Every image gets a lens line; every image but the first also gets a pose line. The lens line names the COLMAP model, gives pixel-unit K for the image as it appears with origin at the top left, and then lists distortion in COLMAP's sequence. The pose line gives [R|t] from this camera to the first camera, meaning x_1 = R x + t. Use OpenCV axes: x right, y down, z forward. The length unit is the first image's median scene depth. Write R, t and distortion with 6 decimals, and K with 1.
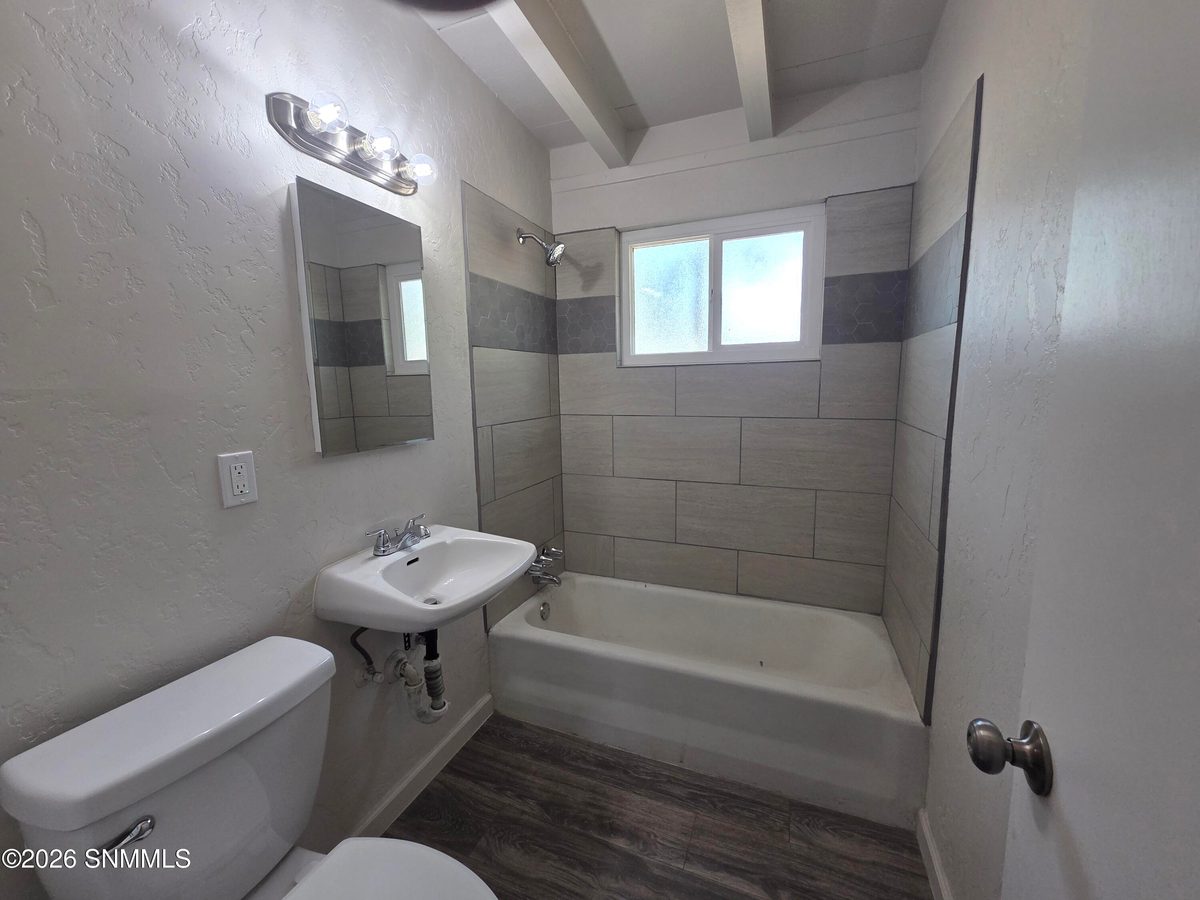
lens RADIAL K [[488.5, 0, 599.9], [0, 488.5, 451.8], [0, 0, 1]] dist [0.004318, 0.000468]
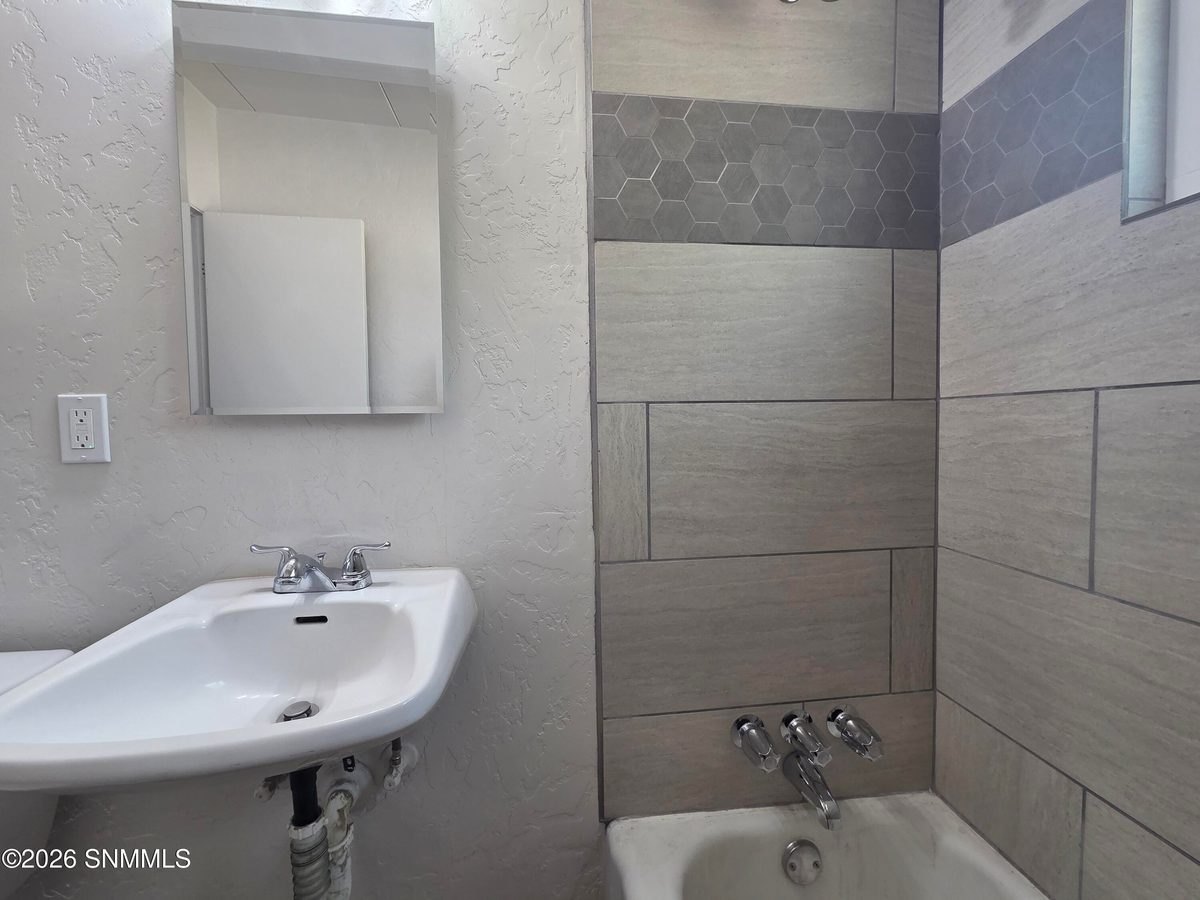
lens RADIAL K [[488.5, 0, 600.6], [0, 488.5, 446.5], [0, 0, 1]] dist [0.004318, 0.000468]
pose [[0.481112, 0.050416, -0.875208, 0.180877], [-0.114389, 0.993420, -0.005656, -0.002875], [0.869164, 0.102835, 0.483713, 0.731534]]
